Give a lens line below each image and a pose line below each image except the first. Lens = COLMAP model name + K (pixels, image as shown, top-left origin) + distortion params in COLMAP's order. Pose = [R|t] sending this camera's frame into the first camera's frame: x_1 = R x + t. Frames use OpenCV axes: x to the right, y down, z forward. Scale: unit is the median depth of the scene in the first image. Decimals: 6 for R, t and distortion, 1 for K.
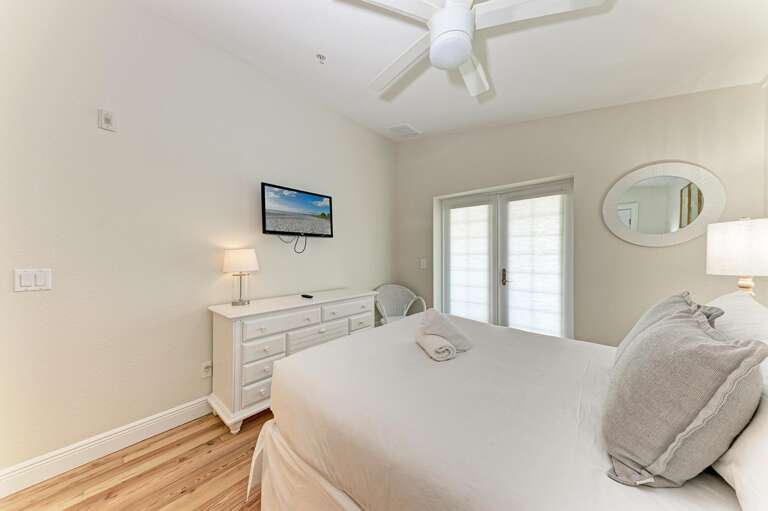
lens RADIAL K [[254.8, 0, 381.7], [0, 254.8, 253.3], [0, 0, 1]] dist [-0.000068, -0.000093]
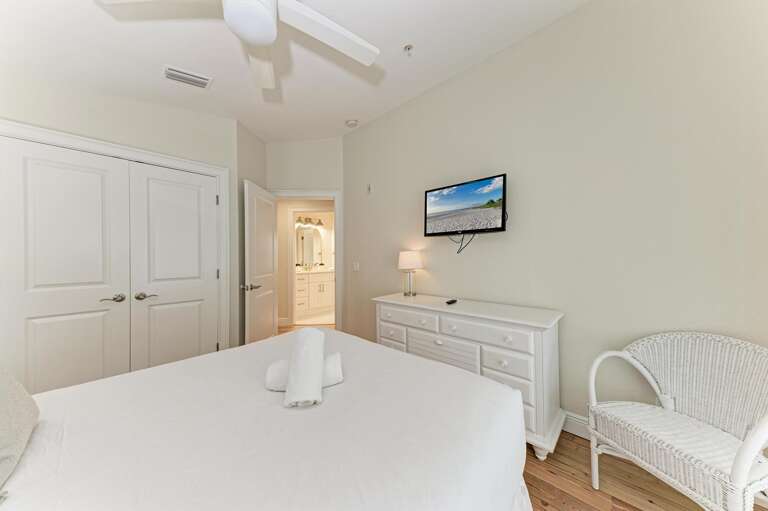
lens RADIAL K [[254.8, 0, 380.9], [0, 254.8, 260.1], [0, 0, 1]] dist [-0.000068, -0.000093]
pose [[-0.046745, 0.002390, -0.998904, 0.603919], [-0.000096, 0.999997, 0.002397, 0.019901], [0.998907, 0.000208, -0.046744, 0.796320]]
